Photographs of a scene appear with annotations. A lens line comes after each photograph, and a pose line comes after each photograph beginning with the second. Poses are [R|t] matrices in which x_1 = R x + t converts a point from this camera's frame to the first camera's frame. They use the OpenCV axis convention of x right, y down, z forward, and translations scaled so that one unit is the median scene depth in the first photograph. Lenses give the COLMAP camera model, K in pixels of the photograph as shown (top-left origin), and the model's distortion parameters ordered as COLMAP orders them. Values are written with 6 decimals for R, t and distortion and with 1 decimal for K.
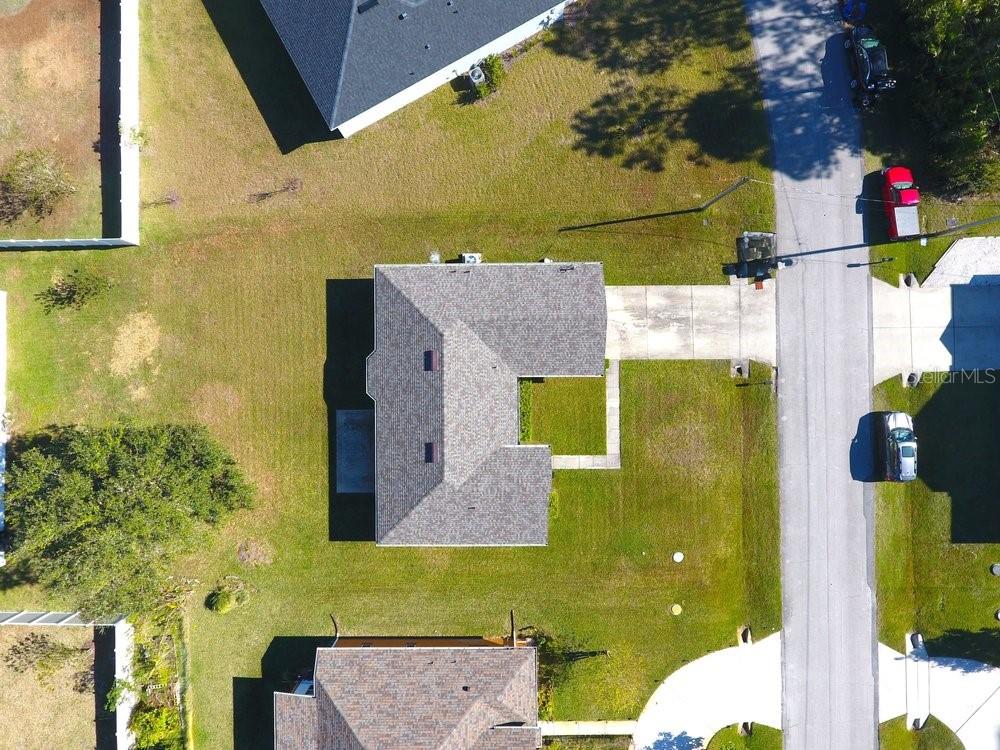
lens RADIAL K [[586.6, 0, 488.9], [0, 586.6, 356.0], [0, 0, 1]] dist [-0.004926, -0.000885]
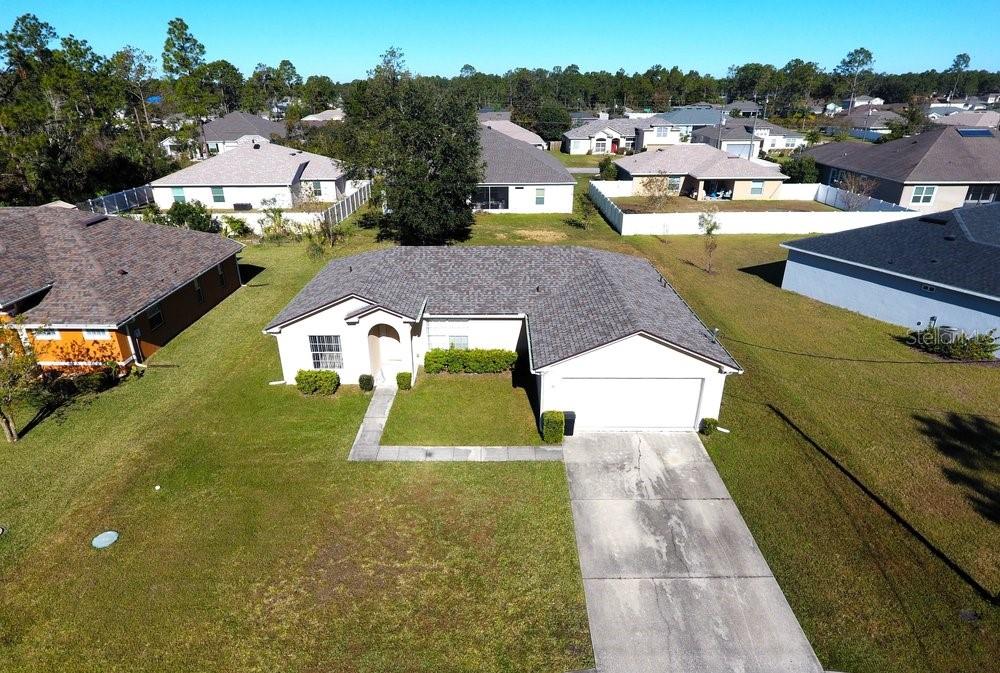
lens RADIAL K [[585.1, 0, 488.8], [0, 585.1, 353.6], [0, 0, 1]] dist [-0.003965, -0.000614]
pose [[-0.023129, 0.432309, -0.901429, 0.633273], [-0.999468, 0.010731, 0.030791, 0.053146], [0.022984, 0.901662, 0.431831, 0.701892]]
